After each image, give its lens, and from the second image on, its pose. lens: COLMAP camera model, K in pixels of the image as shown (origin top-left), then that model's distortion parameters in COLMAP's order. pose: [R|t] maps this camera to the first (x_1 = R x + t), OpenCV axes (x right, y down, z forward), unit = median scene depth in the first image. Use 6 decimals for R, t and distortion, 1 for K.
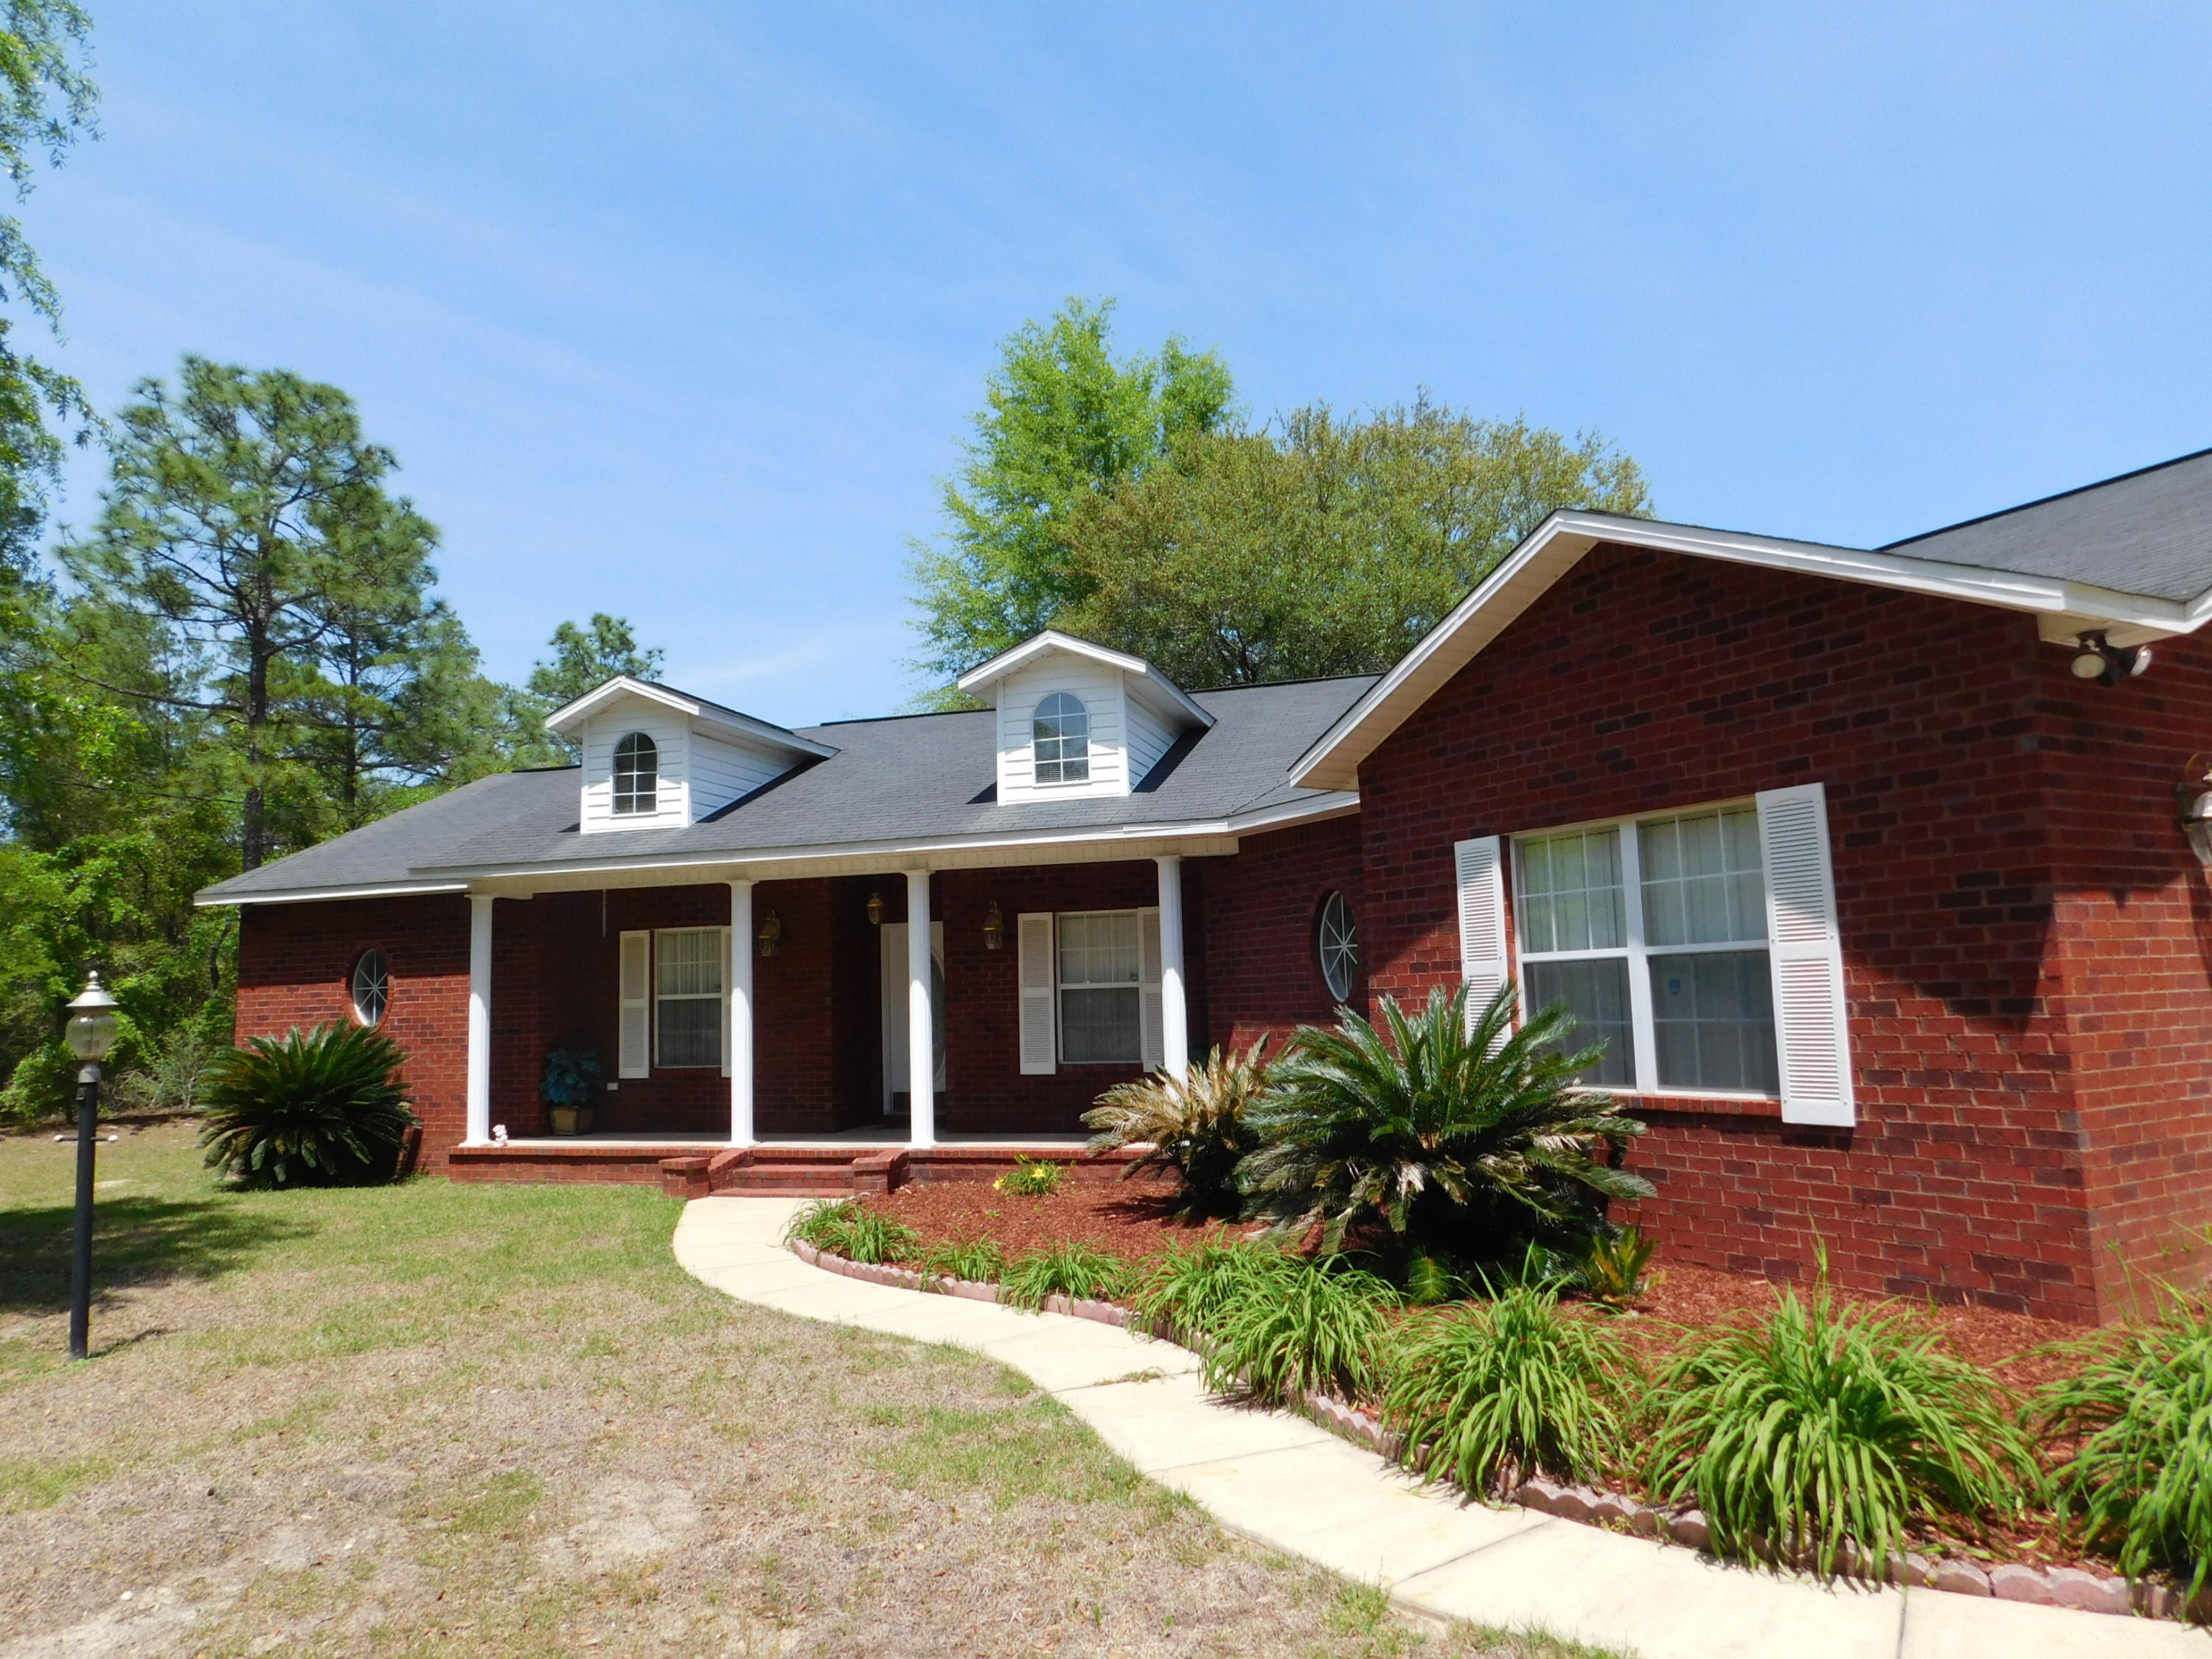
lens RADIAL K [[1477.6, 0, 1093.2], [0, 1477.6, 833.0], [0, 0, 1]] dist [-0.057854, 0.058814]
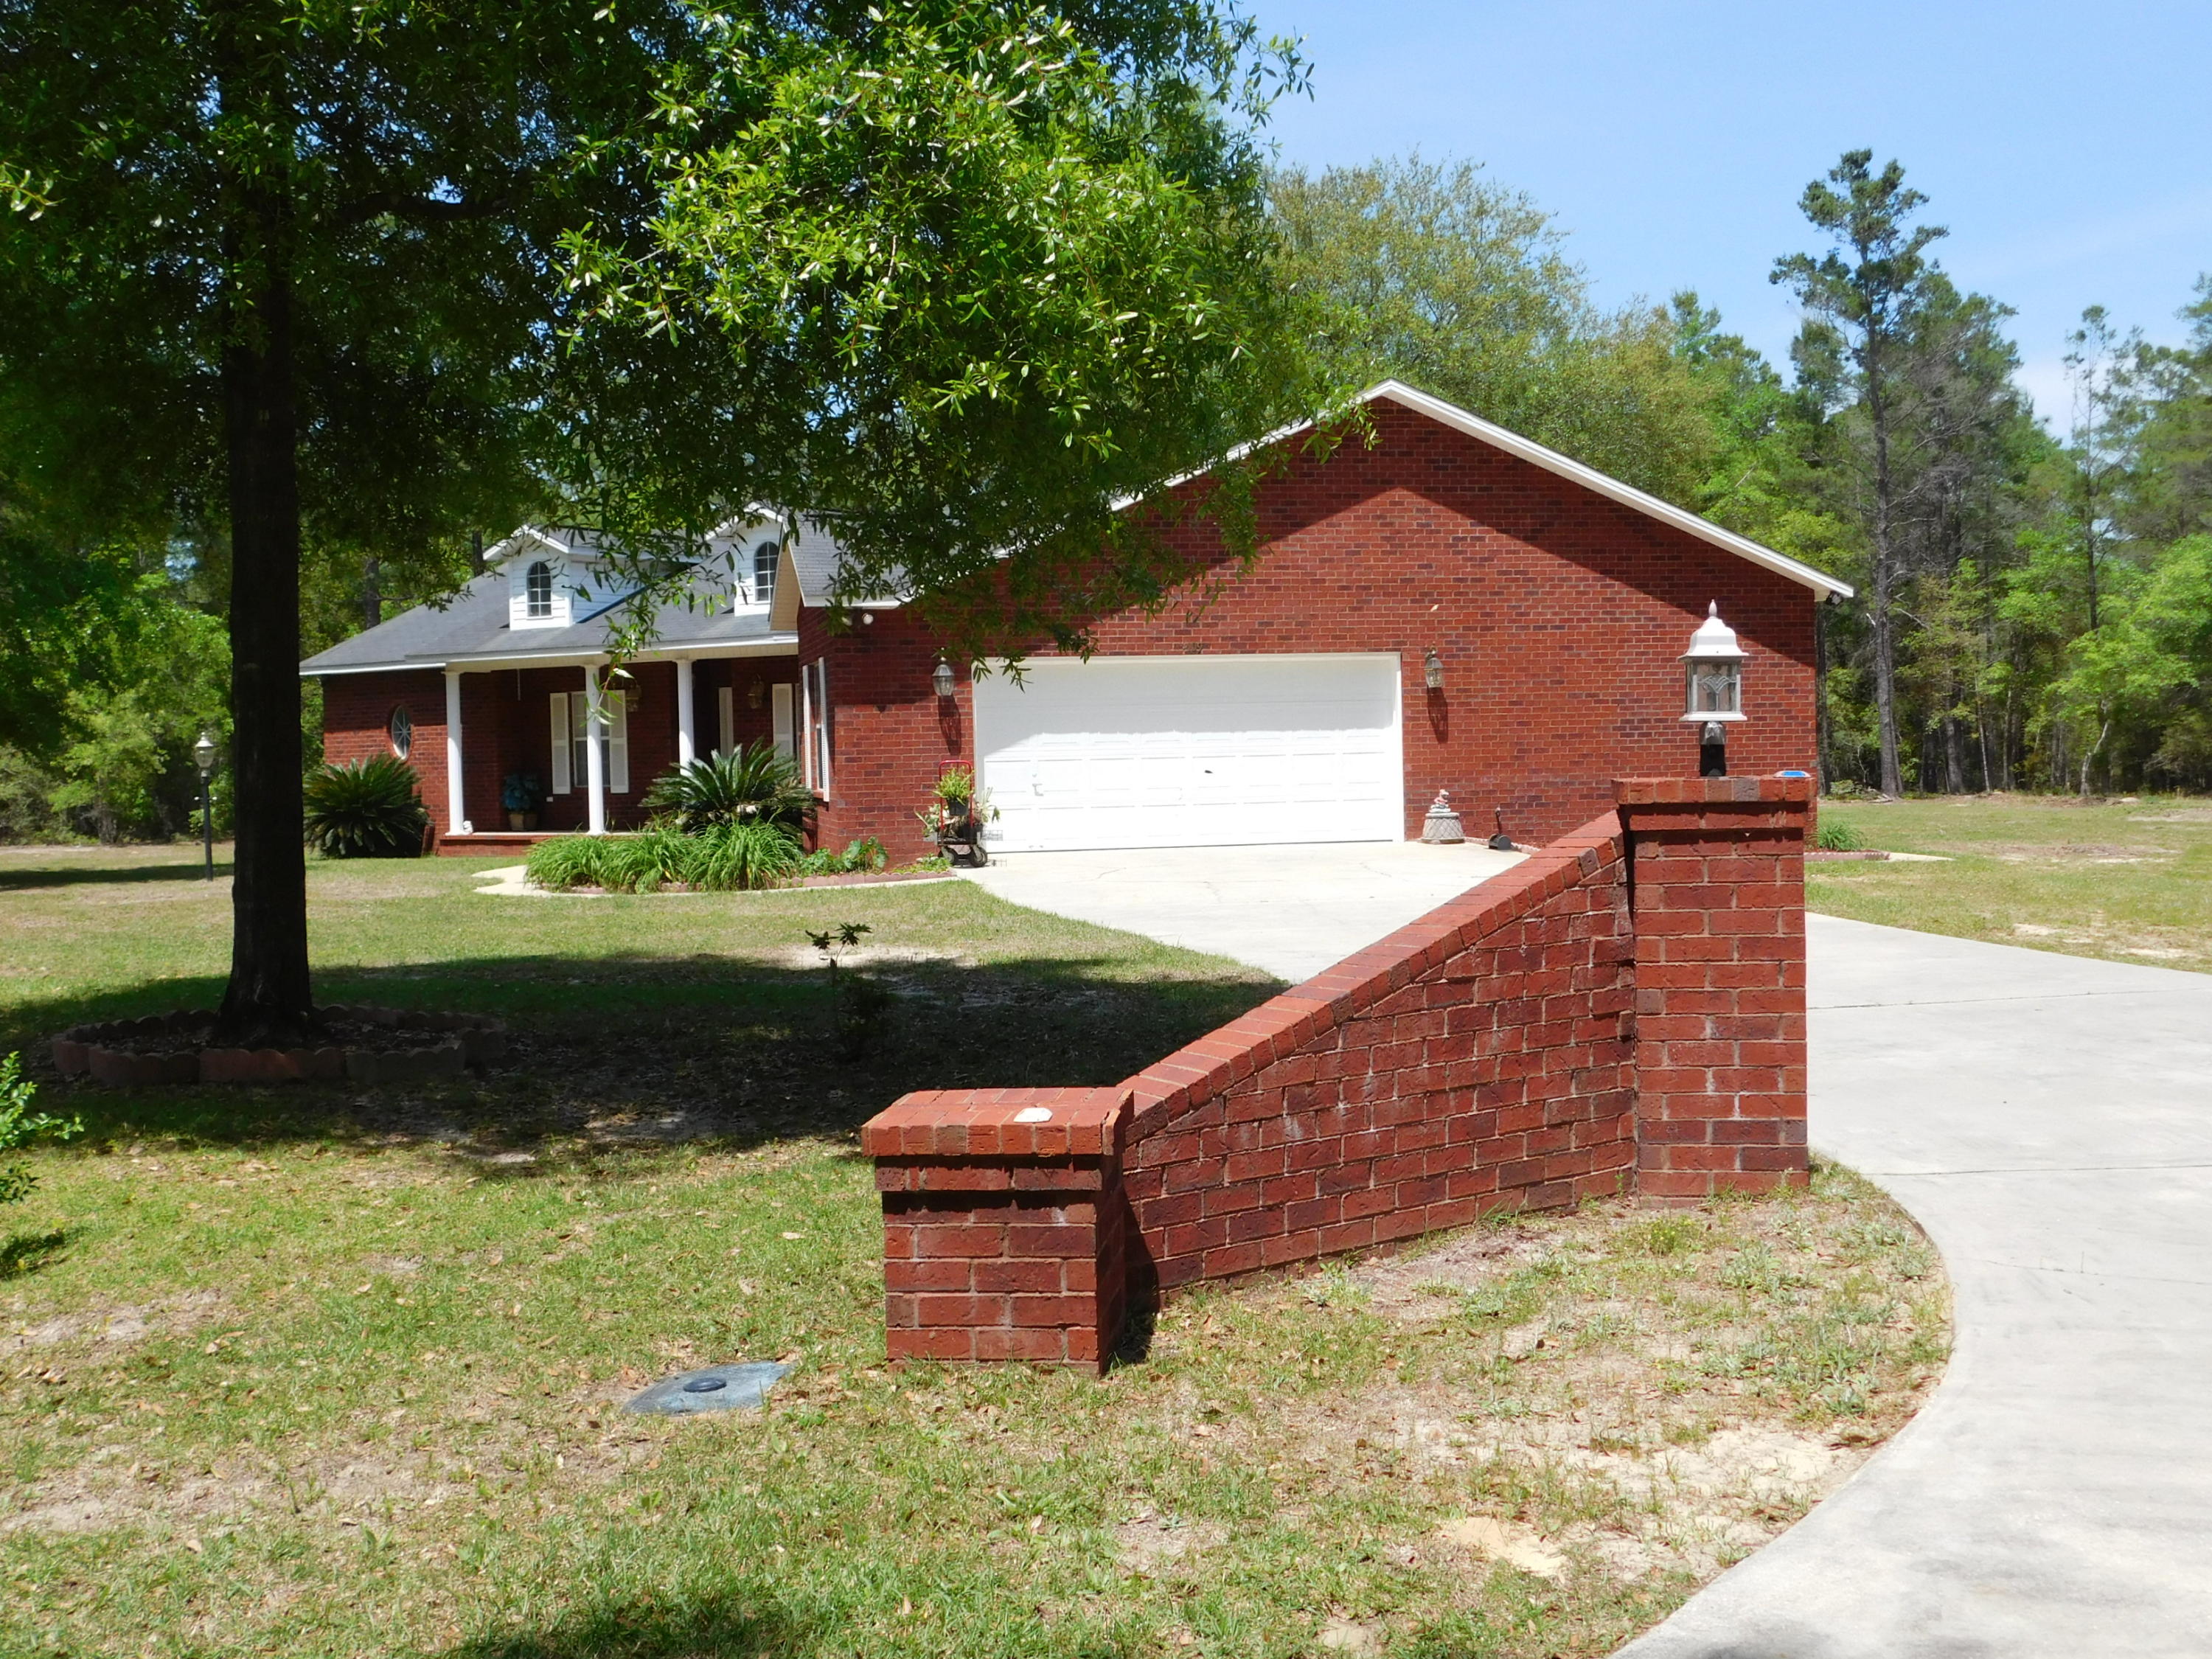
lens RADIAL K [[2335.1, 0, 1106.0], [0, 2335.1, 829.5], [0, 0, 1]] dist [0.045052, -0.019132]
pose [[0.960728, 0.015464, -0.277061, 0.898458], [0.027496, 0.988228, 0.150500, -0.141347], [0.276127, -0.152208, 0.948992, -1.127477]]
